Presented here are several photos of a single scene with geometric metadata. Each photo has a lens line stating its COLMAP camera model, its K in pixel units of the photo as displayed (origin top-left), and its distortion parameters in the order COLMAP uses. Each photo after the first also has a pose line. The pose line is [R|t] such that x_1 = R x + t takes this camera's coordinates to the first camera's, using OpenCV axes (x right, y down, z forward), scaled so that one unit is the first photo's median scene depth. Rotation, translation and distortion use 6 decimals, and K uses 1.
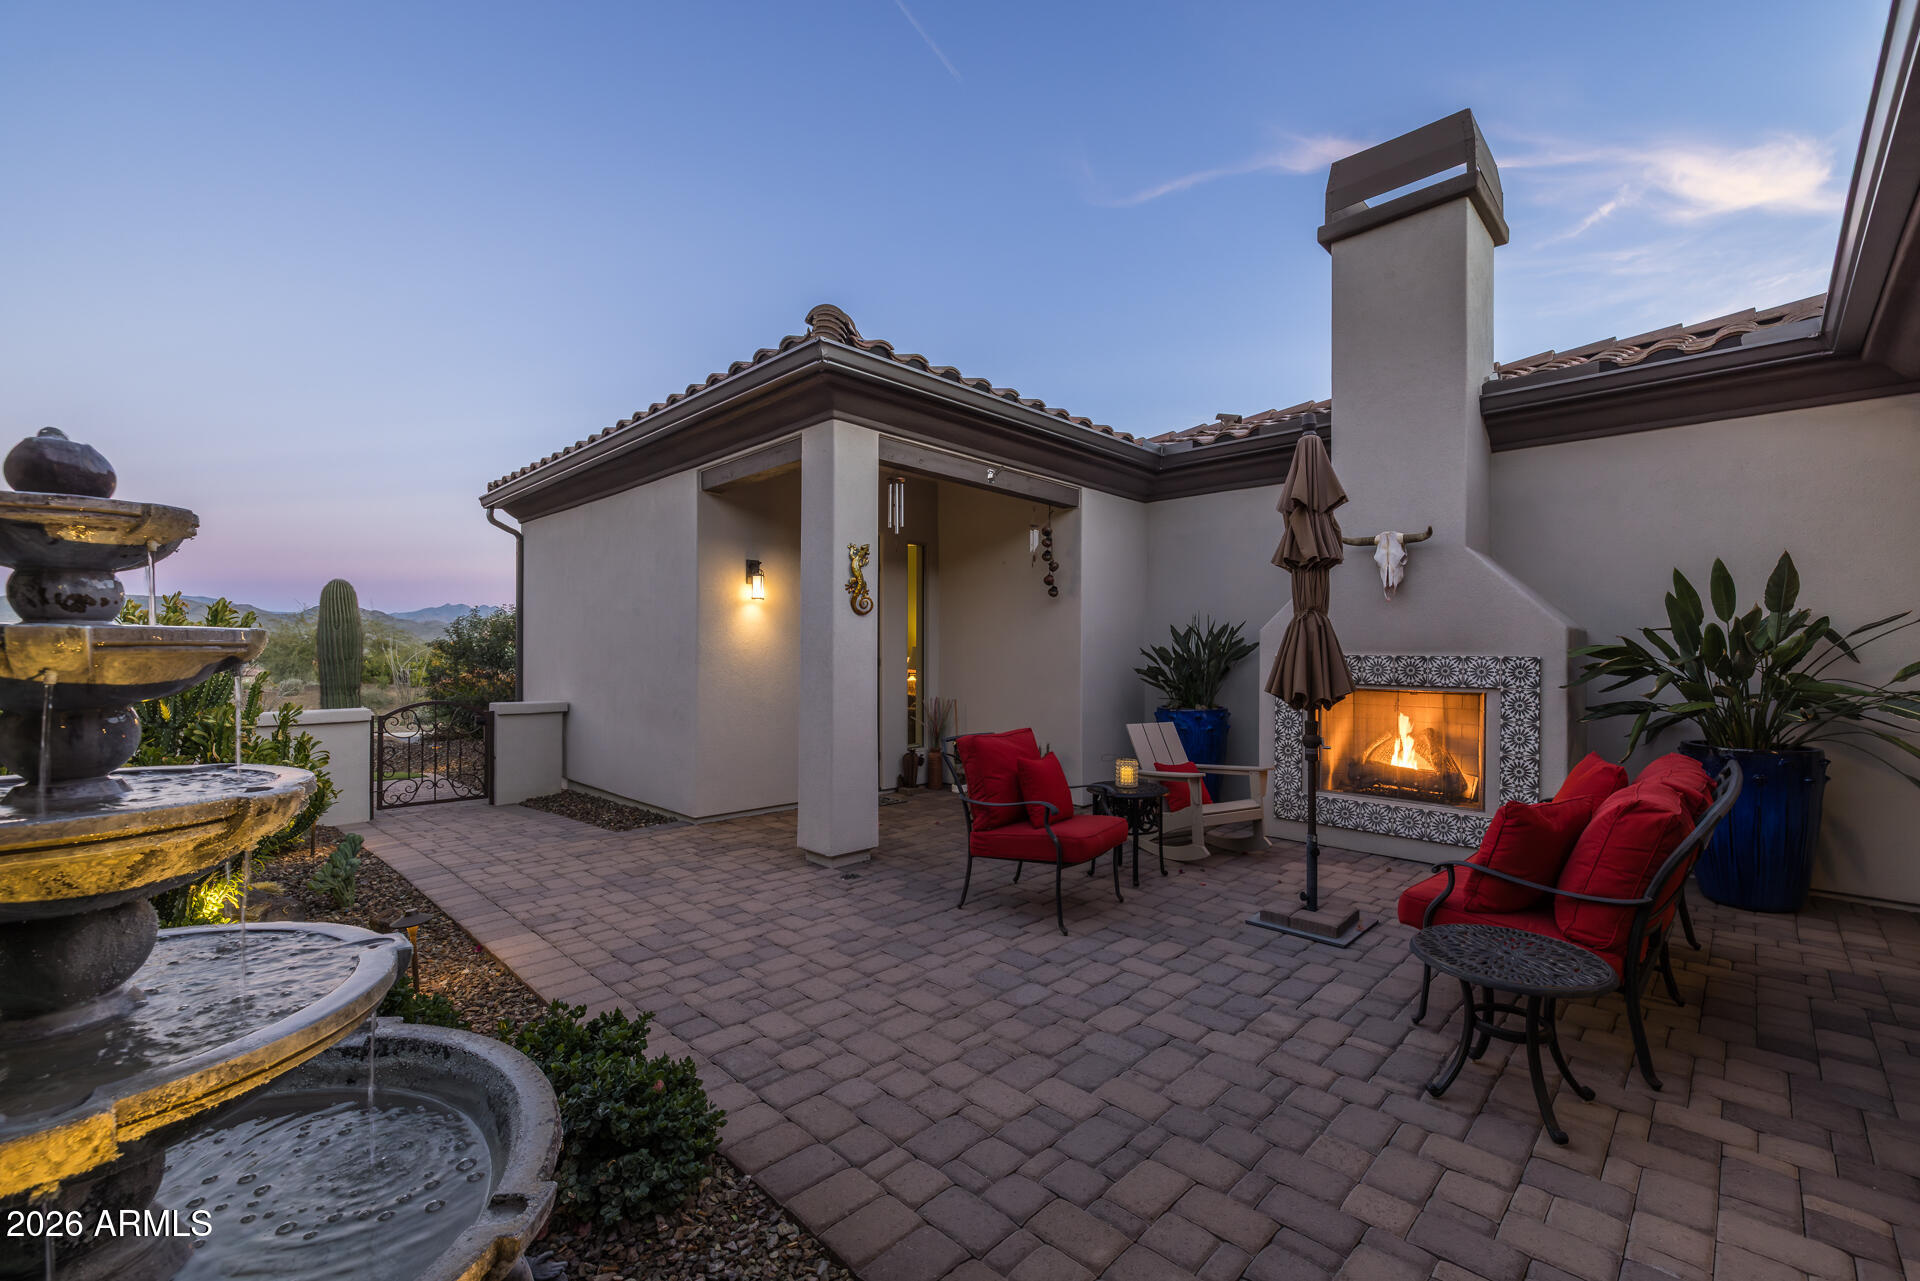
lens RADIAL K [[807.4, 0, 950.0], [0, 807.4, 644.3], [0, 0, 1]] dist [-0.000068, 0.000685]
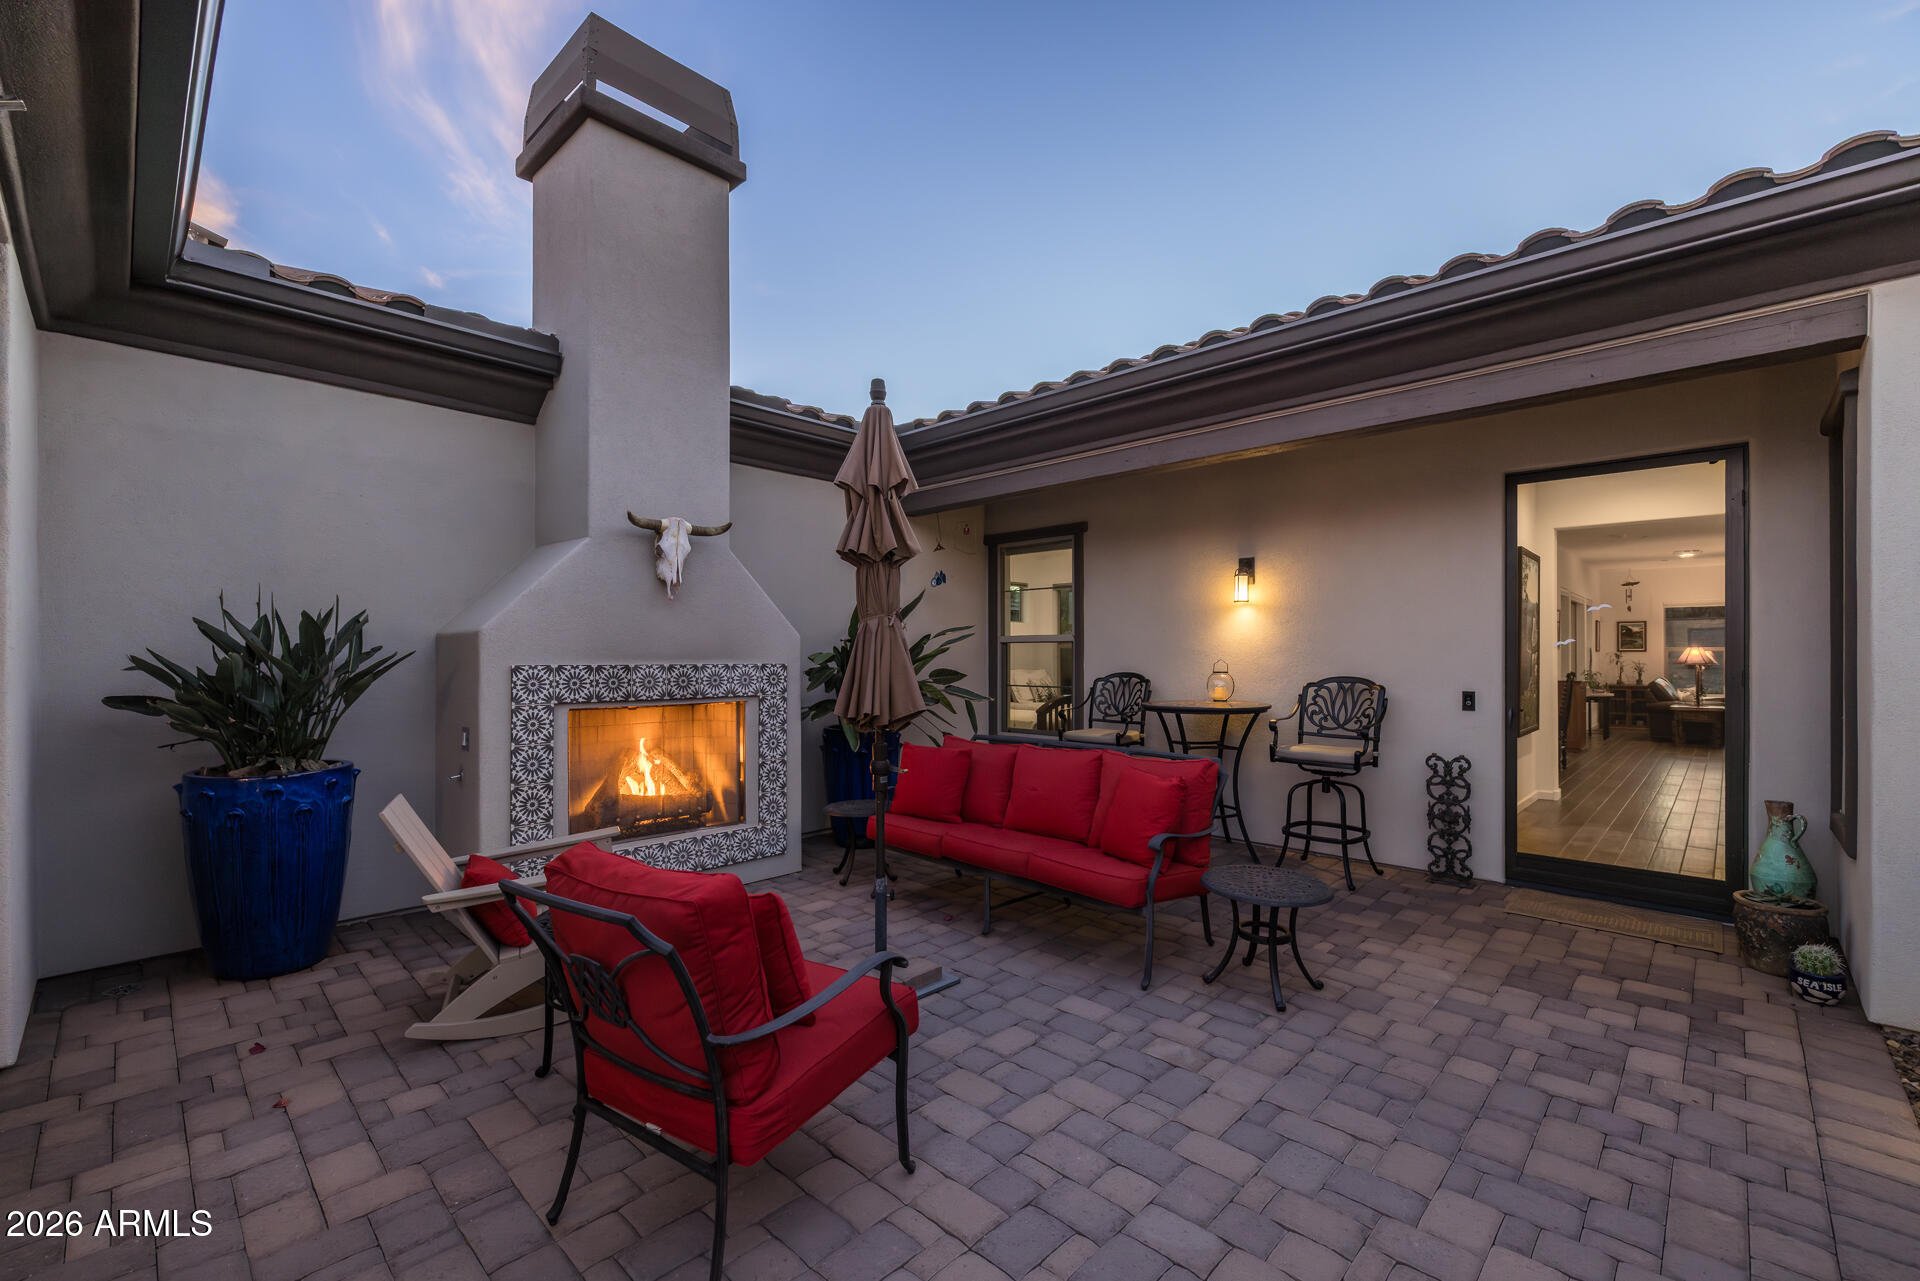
lens RADIAL K [[807.4, 0, 965.1], [0, 807.4, 652.8], [0, 0, 1]] dist [-0.000068, 0.000685]
pose [[-0.024301, -0.003431, 0.999699, -0.357983], [-0.008148, 0.999962, 0.003234, -0.004497], [-0.999671, -0.008067, -0.024328, 0.830036]]
